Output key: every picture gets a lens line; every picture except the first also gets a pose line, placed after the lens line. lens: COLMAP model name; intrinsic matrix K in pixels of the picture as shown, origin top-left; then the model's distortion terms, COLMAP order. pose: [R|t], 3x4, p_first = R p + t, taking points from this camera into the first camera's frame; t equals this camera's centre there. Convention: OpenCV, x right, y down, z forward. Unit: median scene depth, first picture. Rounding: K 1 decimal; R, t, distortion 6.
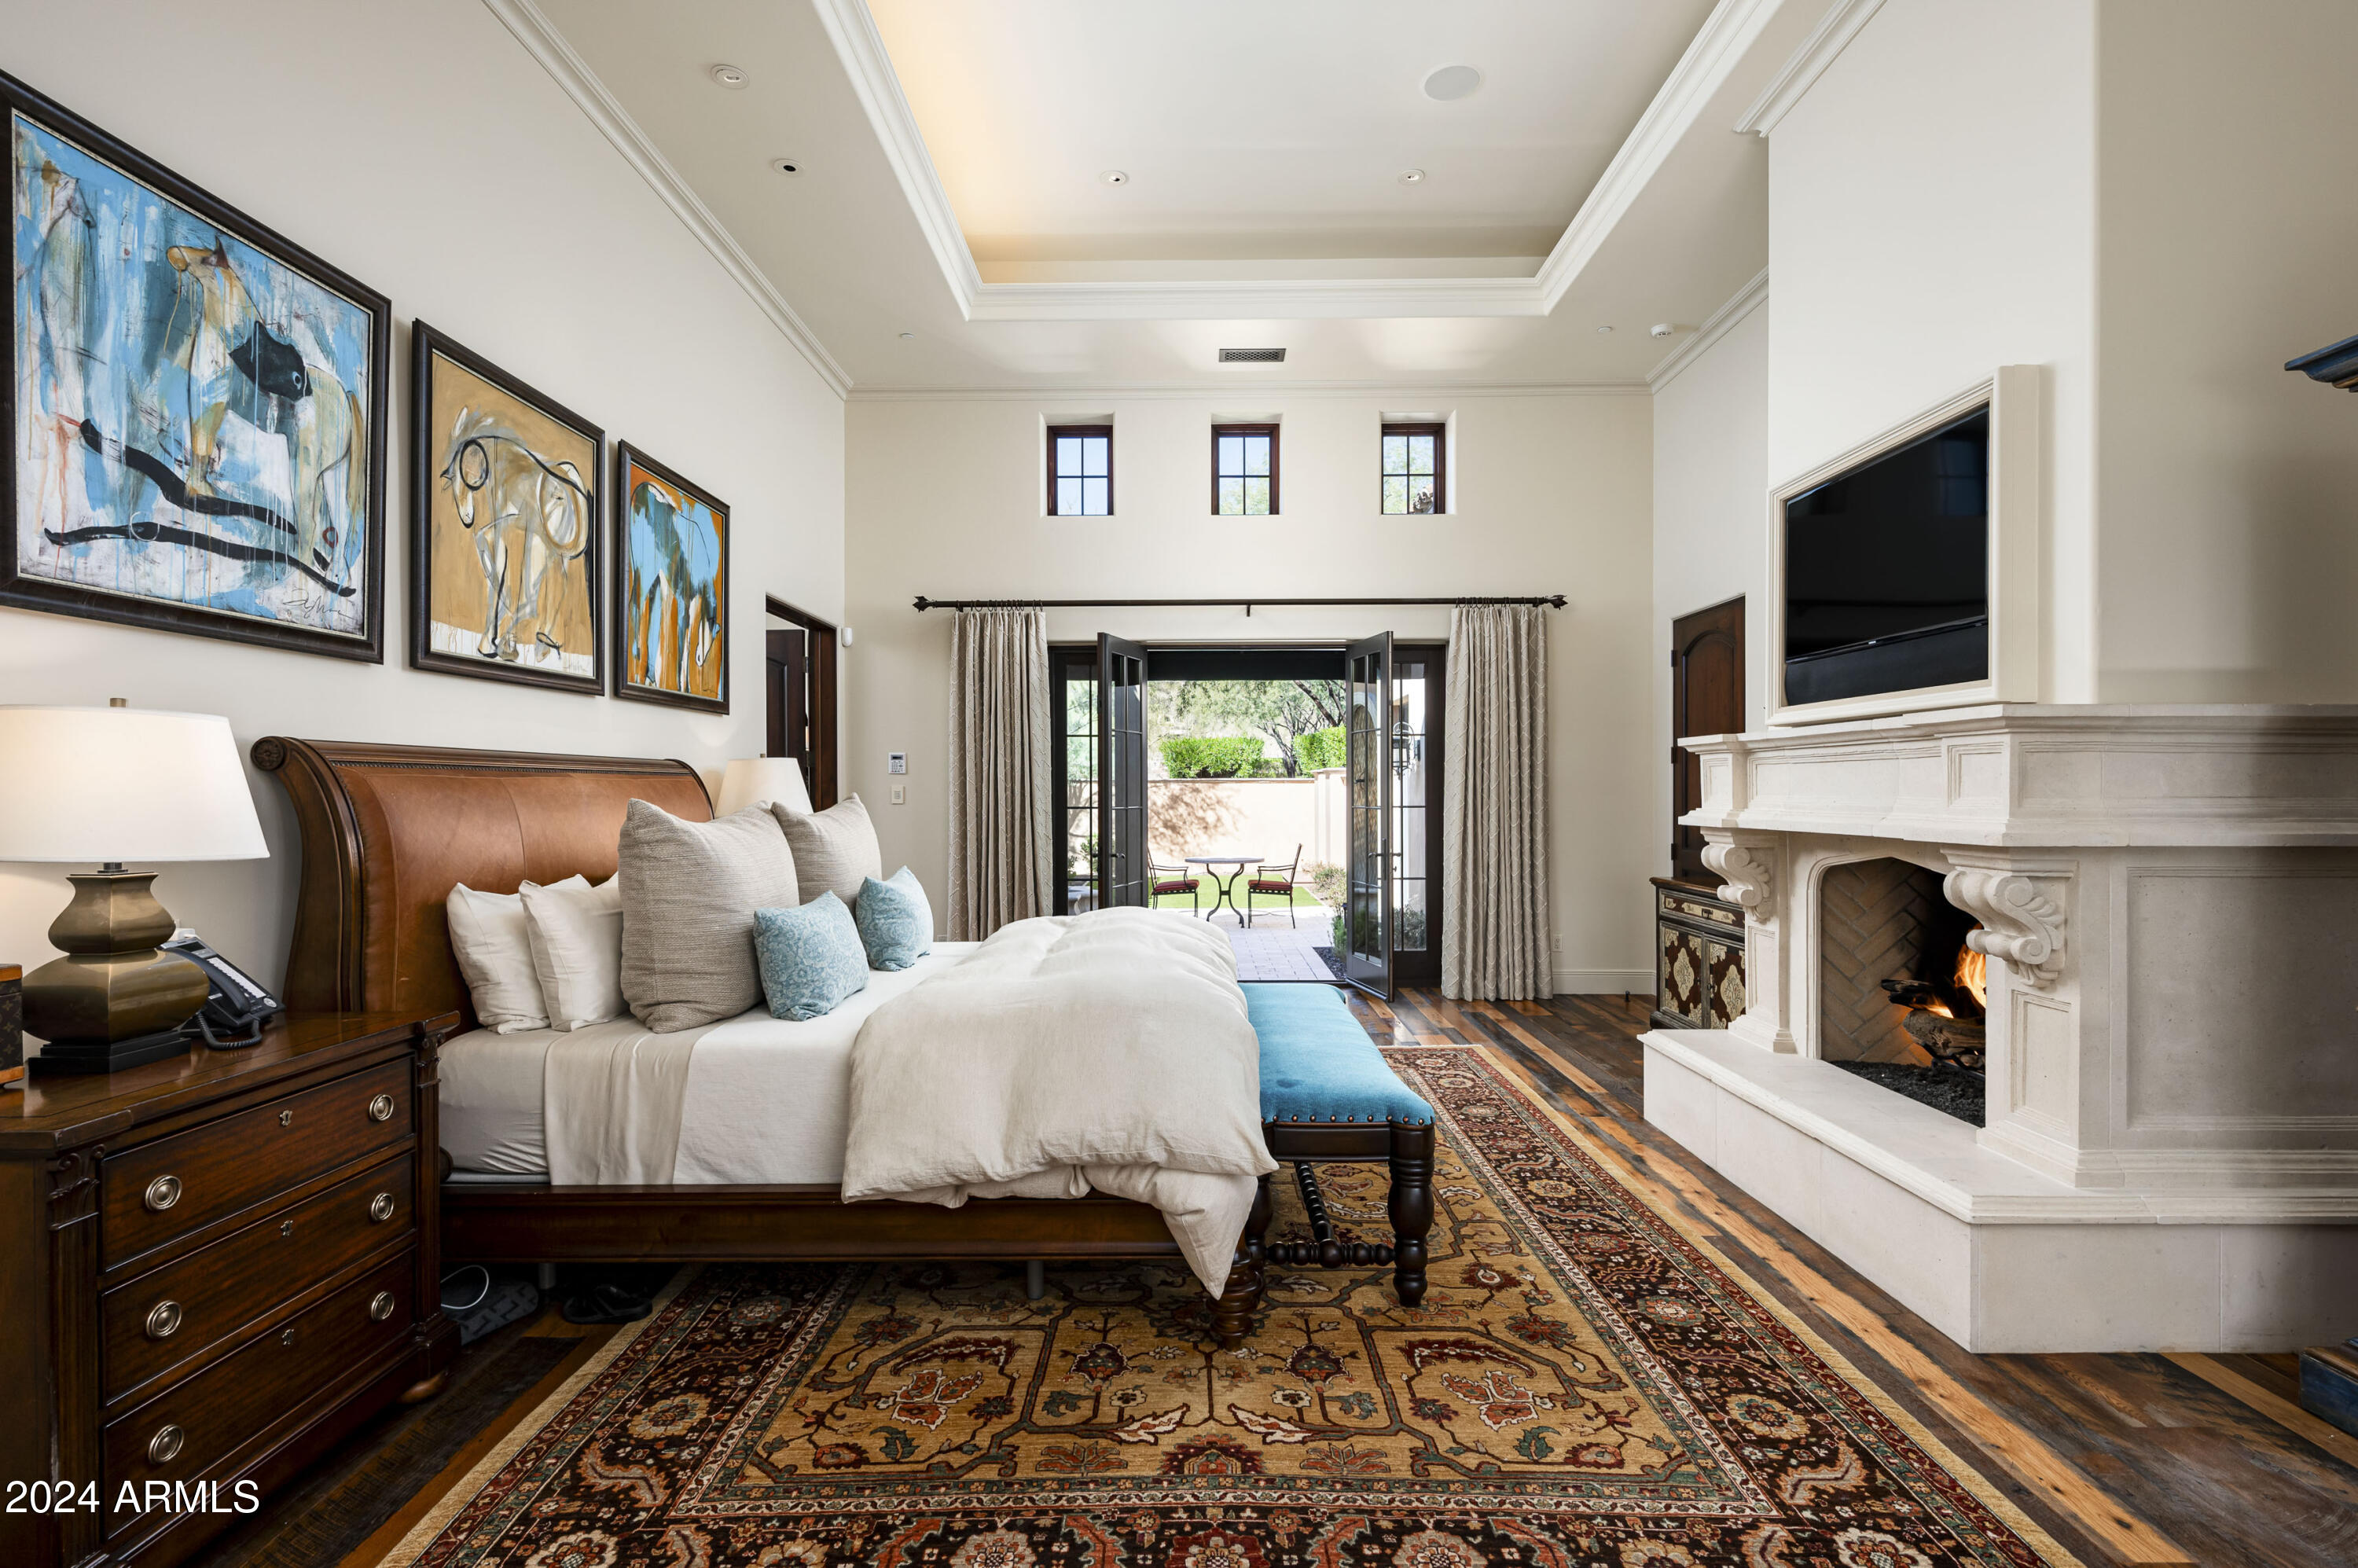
lens RADIAL K [[1099.5, 0, 1179.0], [0, 1099.5, 784.0], [0, 0, 1]] dist [-0.000129, -0.000009]
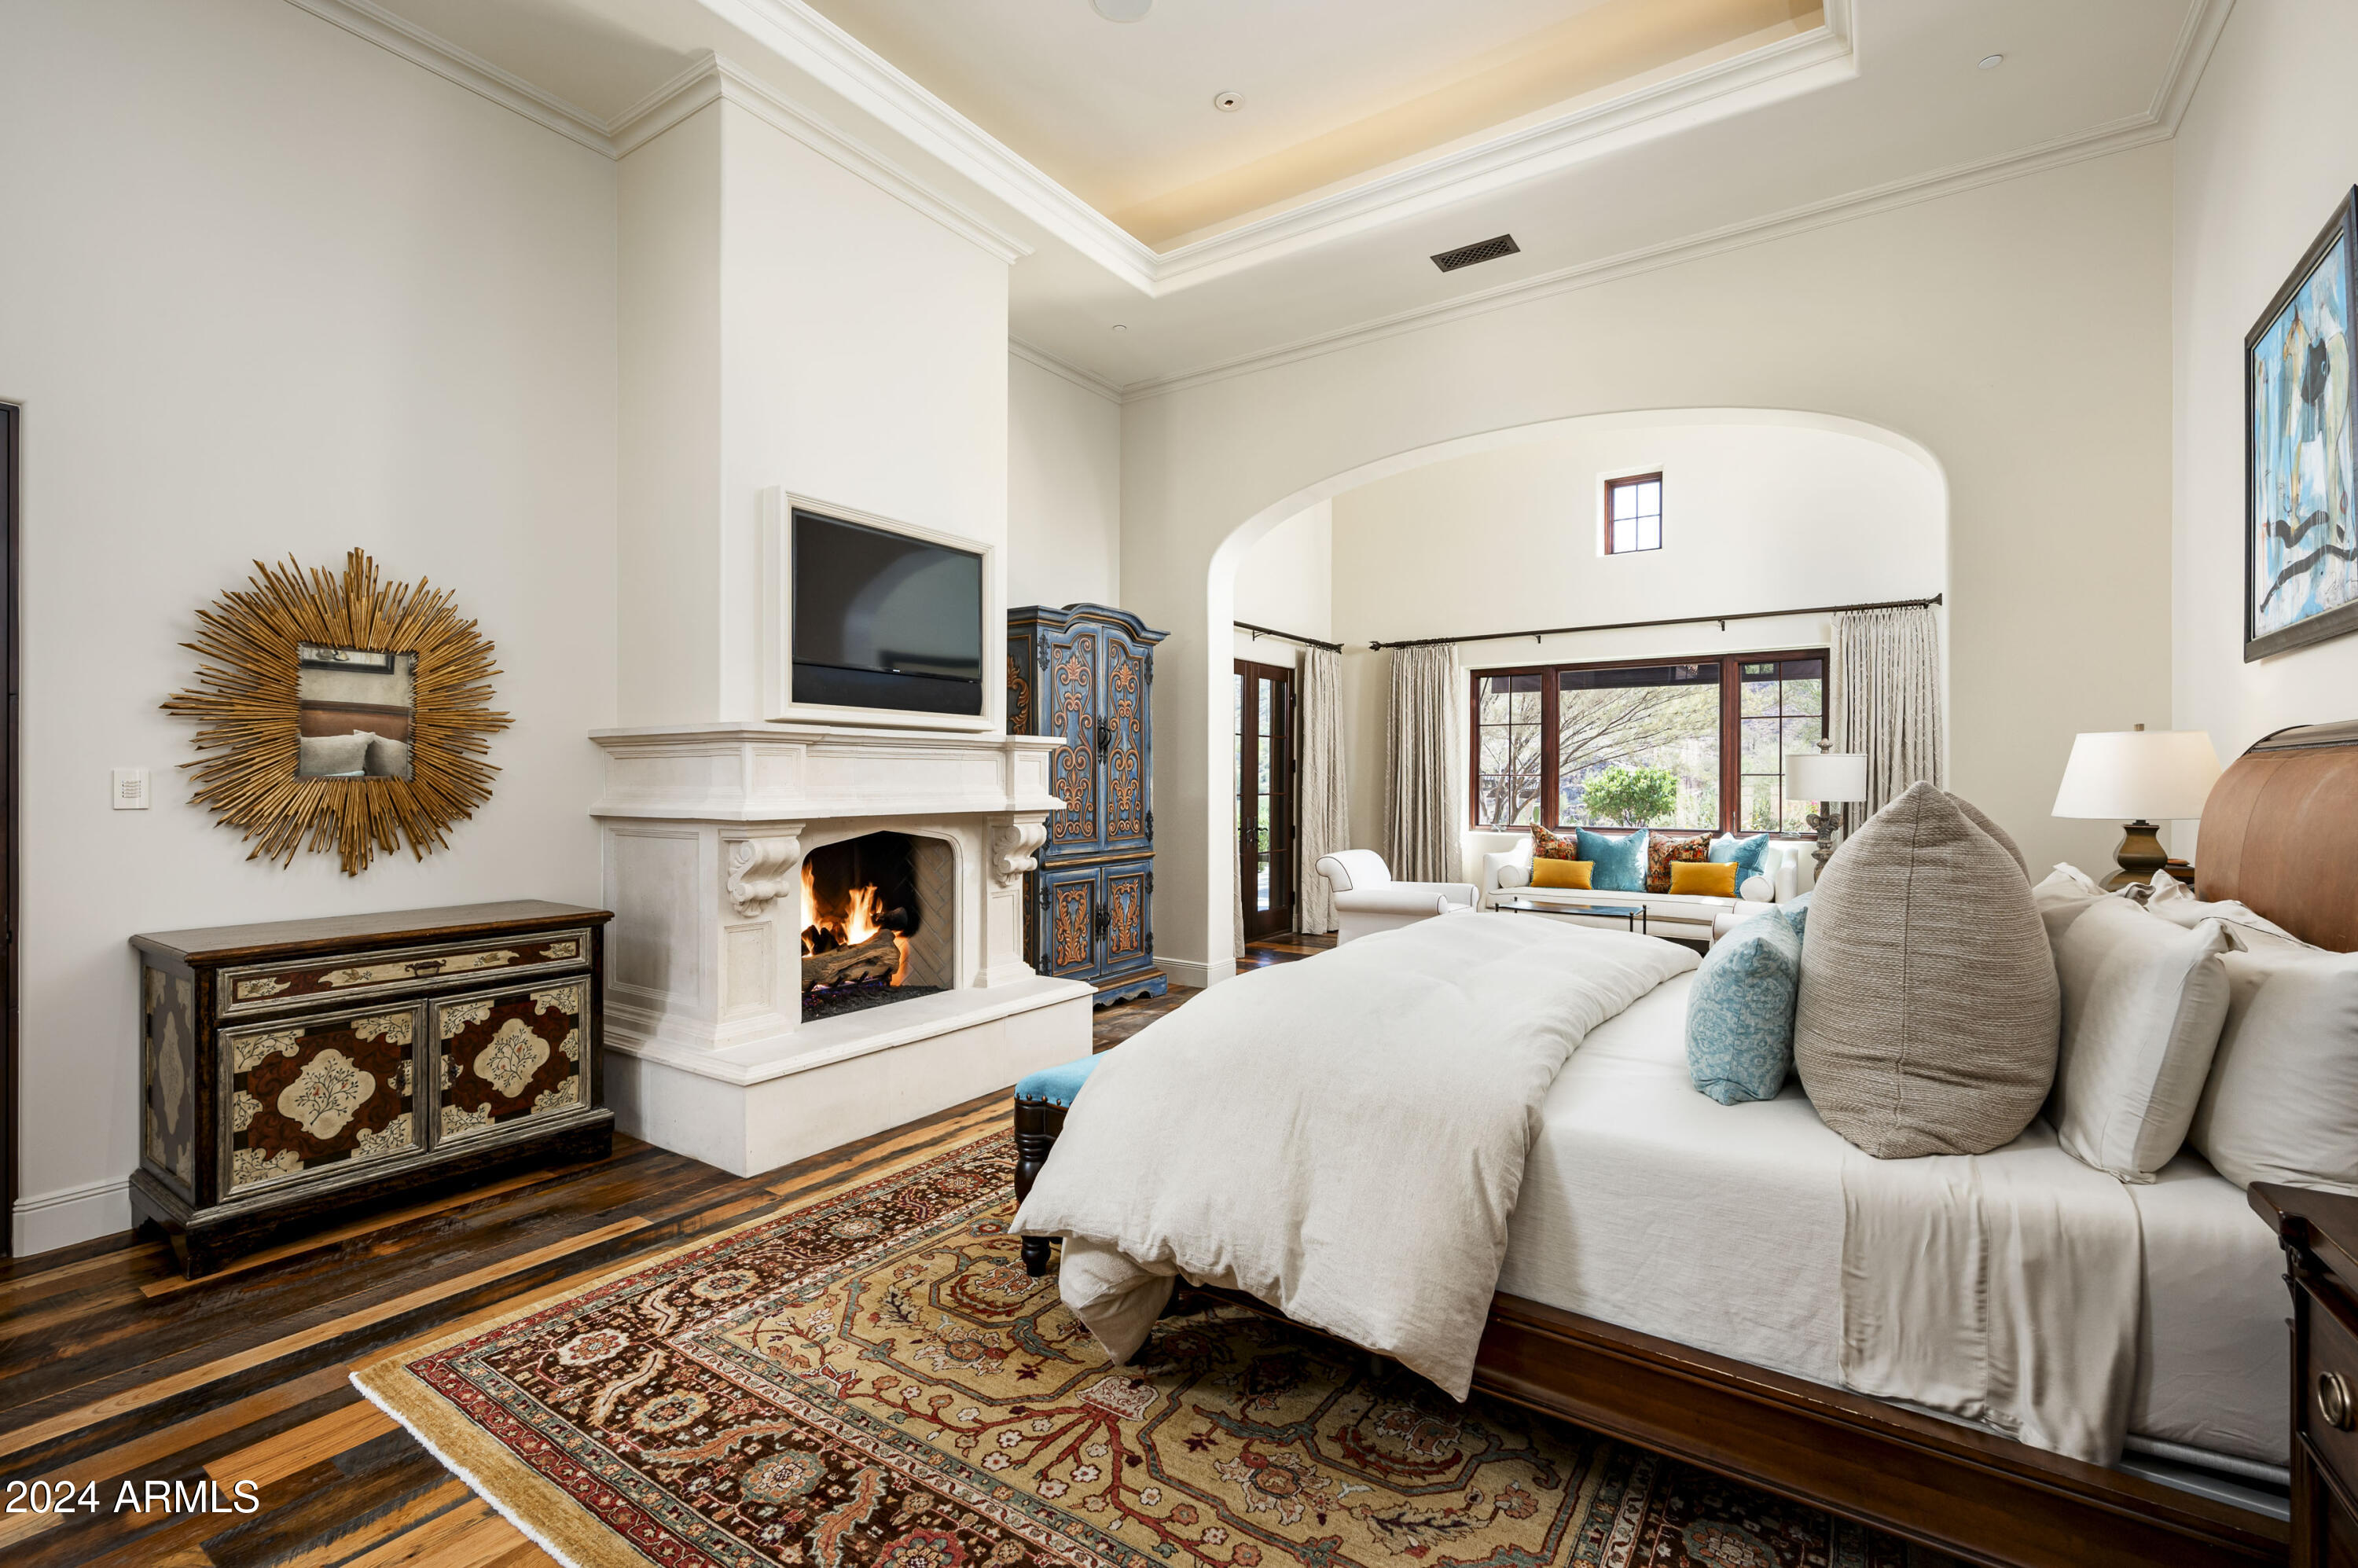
lens RADIAL K [[1037.7, 0, 1179.0], [0, 1037.7, 784.0], [0, 0, 1]] dist [0.001481, 0.000049]
pose [[-0.830337, -0.003370, 0.557251, -0.317370], [-0.002906, 0.999994, 0.001716, 0.005614], [-0.557254, -0.000194, -0.830342, 1.646787]]
